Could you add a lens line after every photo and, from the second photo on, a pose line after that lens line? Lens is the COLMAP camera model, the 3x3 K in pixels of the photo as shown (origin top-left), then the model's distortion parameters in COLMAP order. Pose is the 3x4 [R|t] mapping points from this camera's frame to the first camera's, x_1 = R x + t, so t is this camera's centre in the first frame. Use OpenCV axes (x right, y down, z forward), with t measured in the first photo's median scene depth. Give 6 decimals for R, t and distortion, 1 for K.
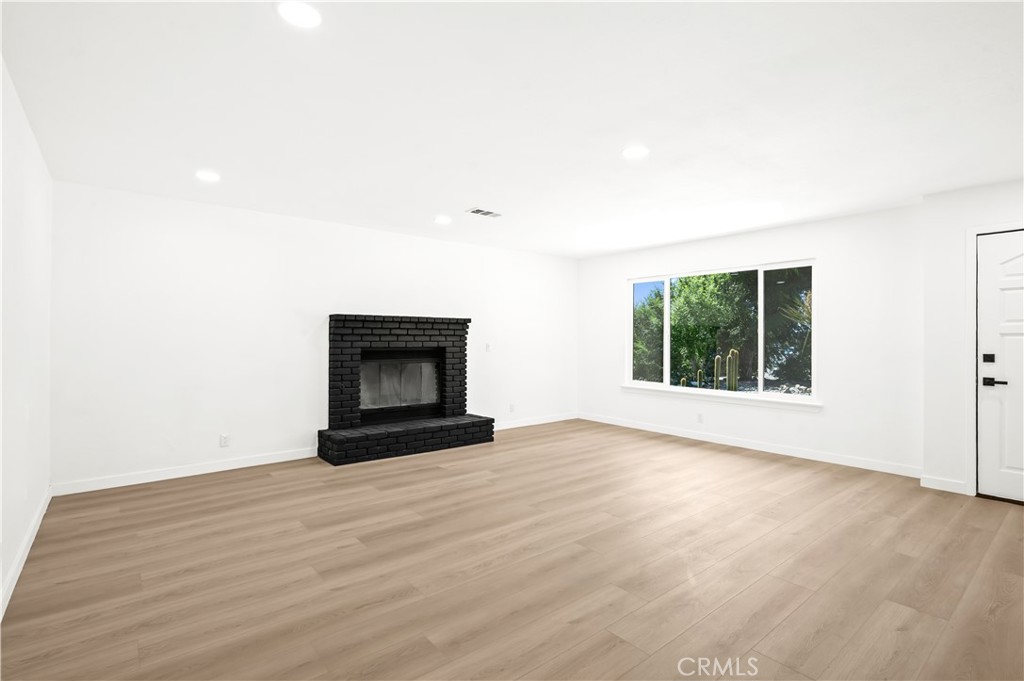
lens RADIAL K [[483.8, 0, 522.5], [0, 483.8, 338.3], [0, 0, 1]] dist [-0.004283, 0.000202]
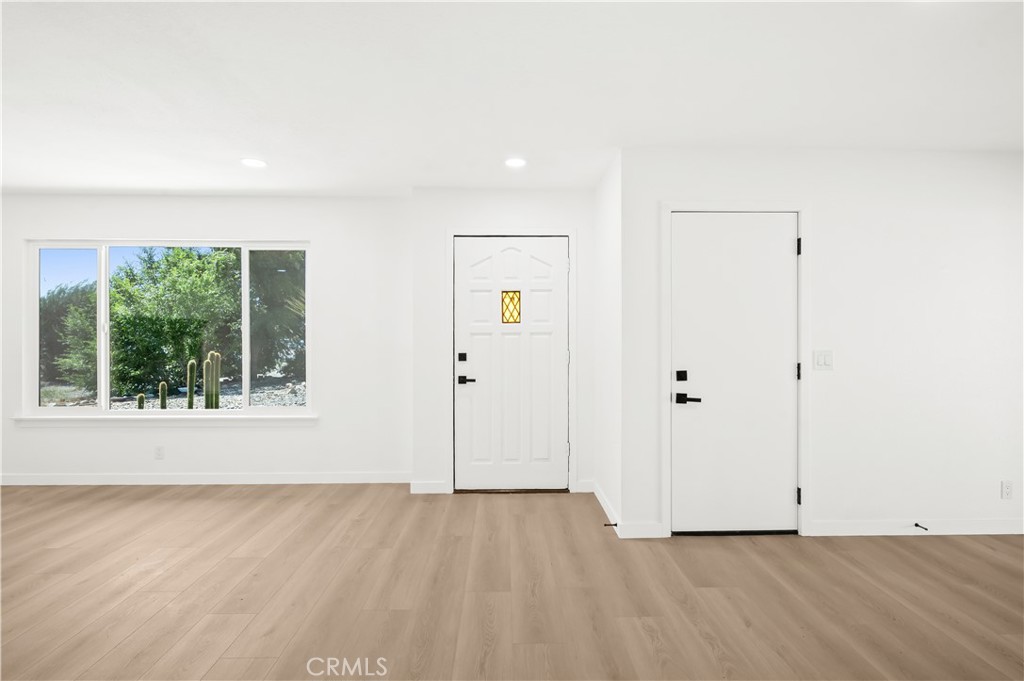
lens RADIAL K [[509.9, 0, 506.0], [0, 509.9, 333.1], [0, 0, 1]] dist [-0.000075, -0.000872]
pose [[0.633284, -0.004591, 0.773906, 0.134393], [0.001250, 0.999987, 0.004910, -0.011272], [-0.773919, -0.002143, 0.633281, 0.174408]]
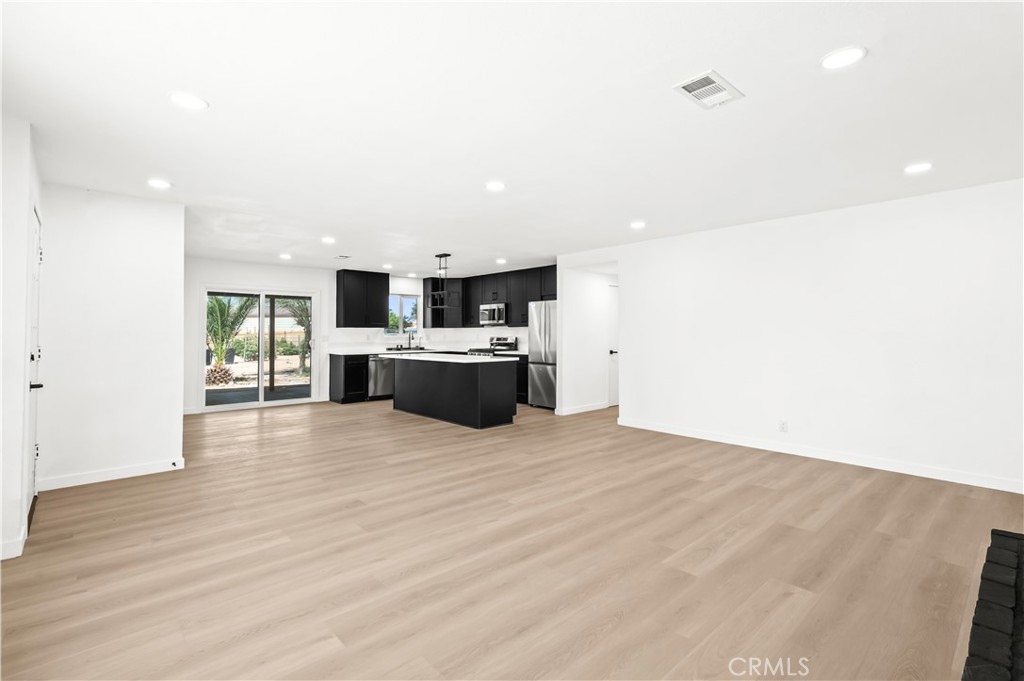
lens RADIAL K [[483.8, 0, 525.7], [0, 483.8, 319.6], [0, 0, 1]] dist [-0.004283, 0.000202]
pose [[-0.998565, -0.004212, -0.053385, 0.136090], [-0.002487, 0.999474, -0.032350, 0.002230], [0.053494, -0.032171, -0.998050, 1.395878]]
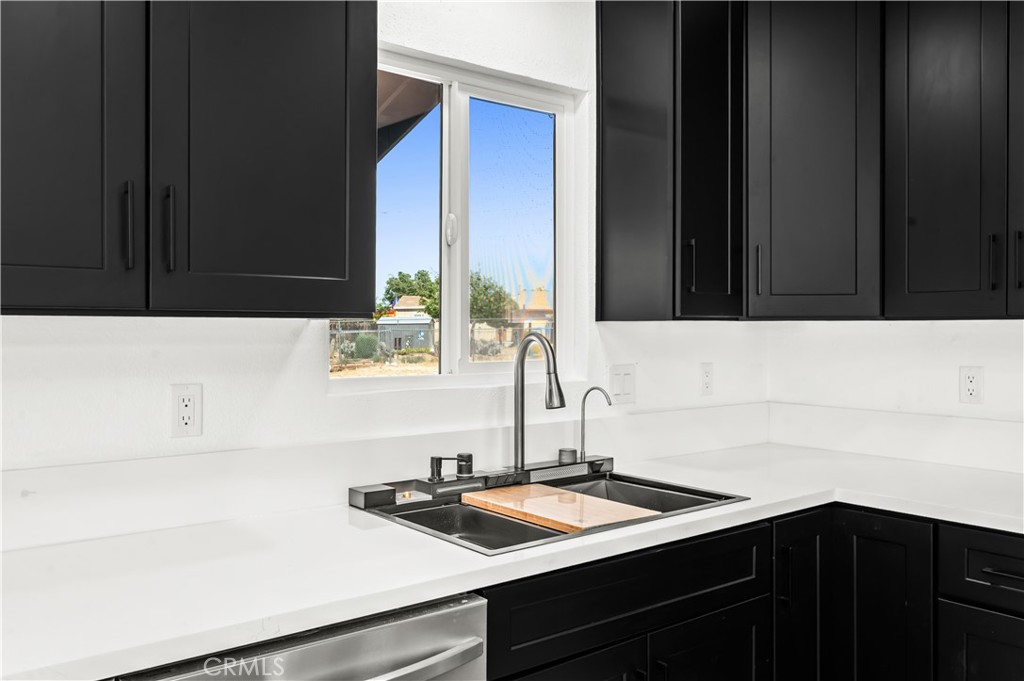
lens RADIAL K [[836.5, 0, 511.2], [0, 836.5, 336.1], [0, 0, 1]] dist [-0.011507, -0.002067]
pose [[-0.999631, -0.009235, 0.025557, 0.499480], [-0.009134, 0.999950, 0.004065, -0.019280], [-0.025594, 0.003830, -0.999665, -0.160672]]
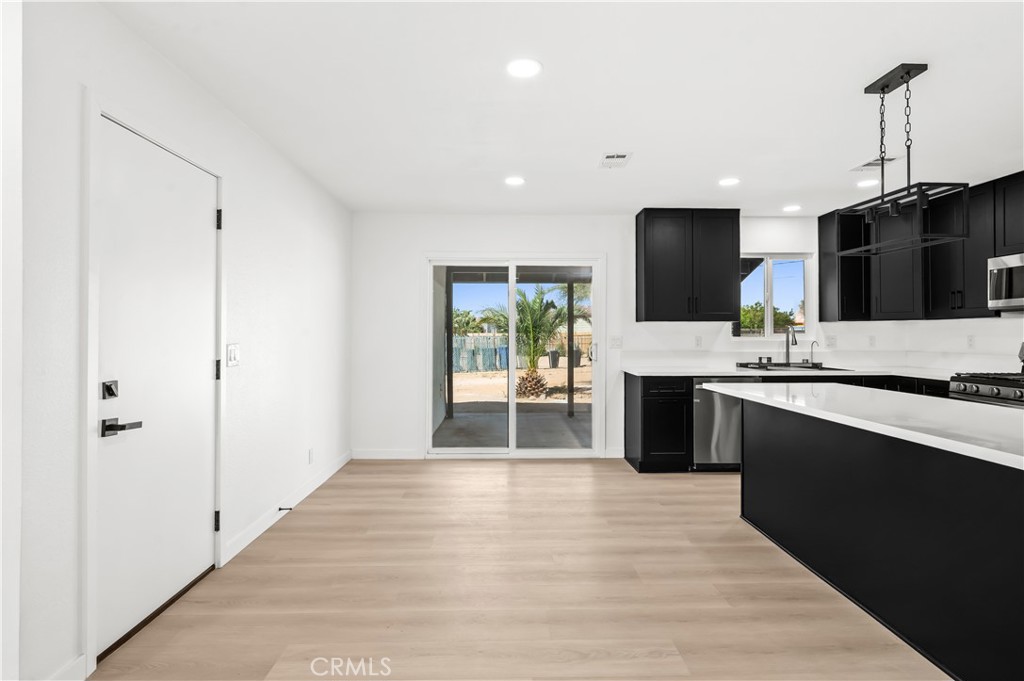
lens RADIAL K [[531.0, 0, 516.7], [0, 531.0, 330.6], [0, 0, 1]] dist [0.000733, 0.000142]
pose [[-0.784727, -0.001256, 0.619840, 0.276737], [-0.006631, 0.999958, -0.006370, 0.001019], [-0.619806, -0.009109, -0.784702, 0.535717]]
